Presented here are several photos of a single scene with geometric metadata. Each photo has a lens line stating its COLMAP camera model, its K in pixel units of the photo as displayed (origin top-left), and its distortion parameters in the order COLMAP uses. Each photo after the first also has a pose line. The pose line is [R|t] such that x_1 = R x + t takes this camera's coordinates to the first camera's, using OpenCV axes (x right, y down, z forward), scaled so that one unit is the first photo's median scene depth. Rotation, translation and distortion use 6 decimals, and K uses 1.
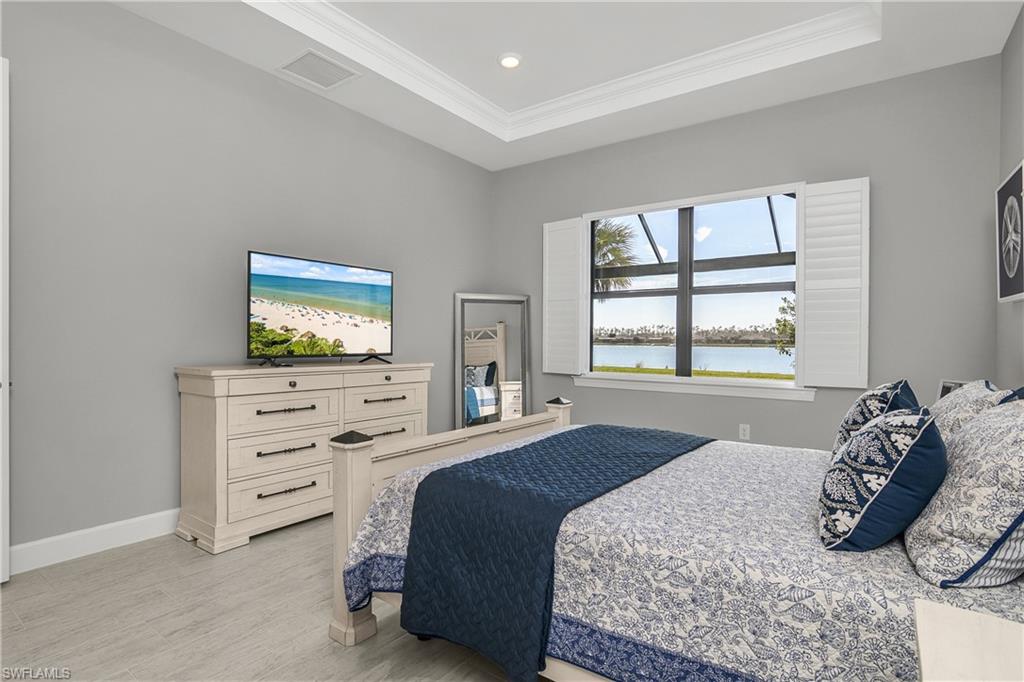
lens RADIAL K [[507.0, 0, 519.4], [0, 507.0, 363.3], [0, 0, 1]] dist [-0.027984, 0.003272]
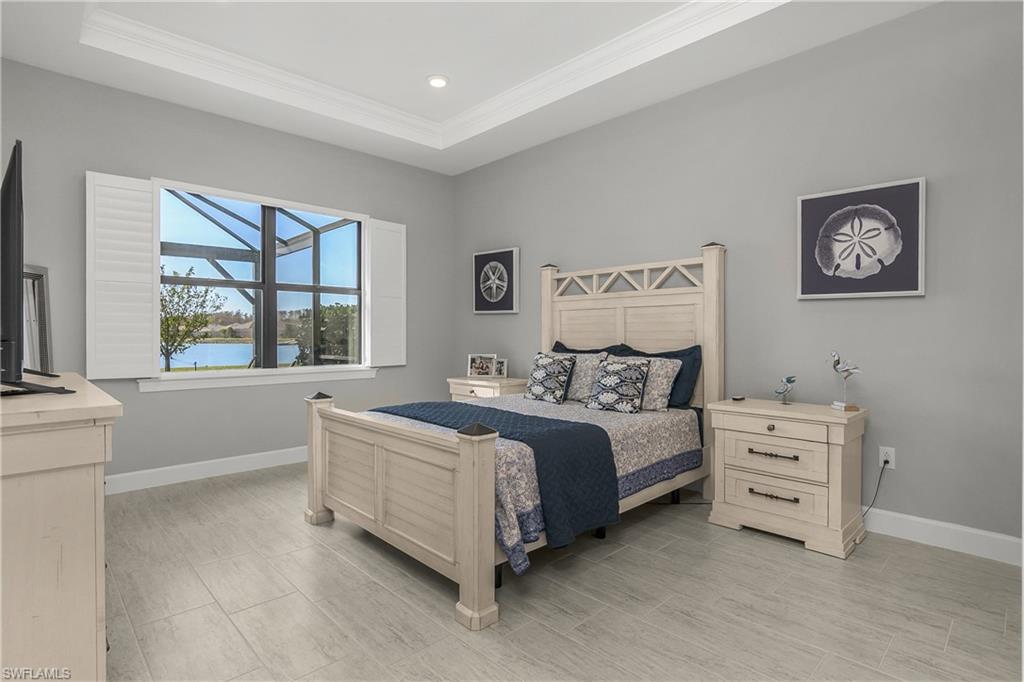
lens RADIAL K [[507.0, 0, 506.7], [0, 507.0, 344.7], [0, 0, 1]] dist [-0.027984, 0.003272]
pose [[0.187626, -0.026635, 0.981879, -1.478851], [0.044695, 0.998828, 0.018554, -0.049454], [-0.981223, 0.040404, 0.188596, 0.810153]]
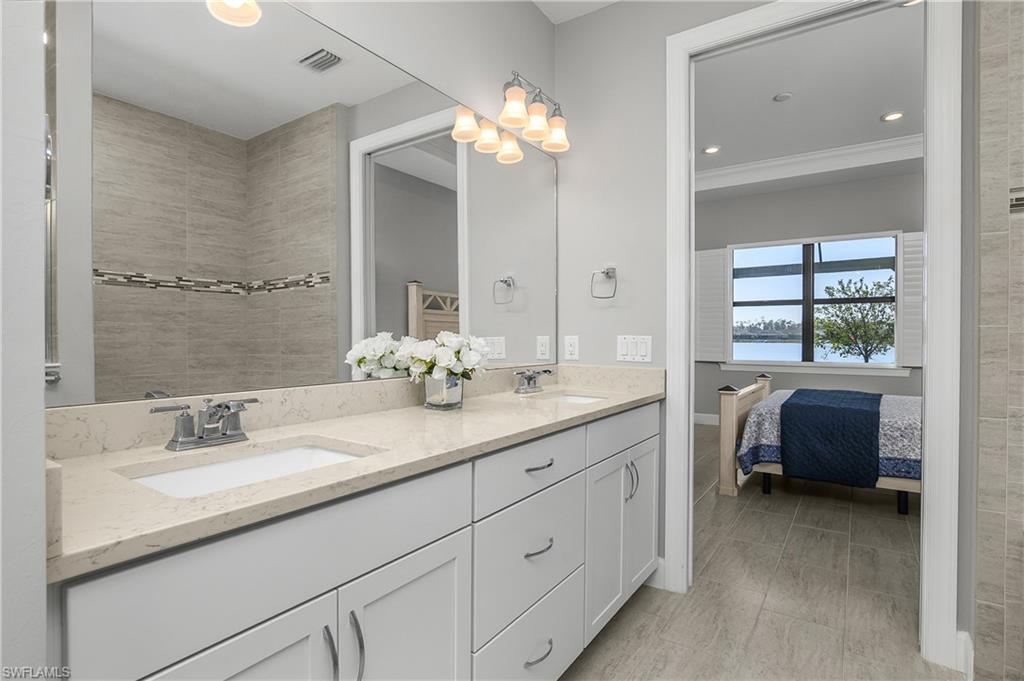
lens RADIAL K [[507.0, 0, 510.8], [0, 507.0, 350.1], [0, 0, 1]] dist [-0.027984, 0.003272]
pose [[0.999916, -0.009536, 0.008798, -1.294345], [0.009722, 0.999724, -0.021378, 0.036138], [-0.008591, 0.021462, 0.999733, -1.003162]]
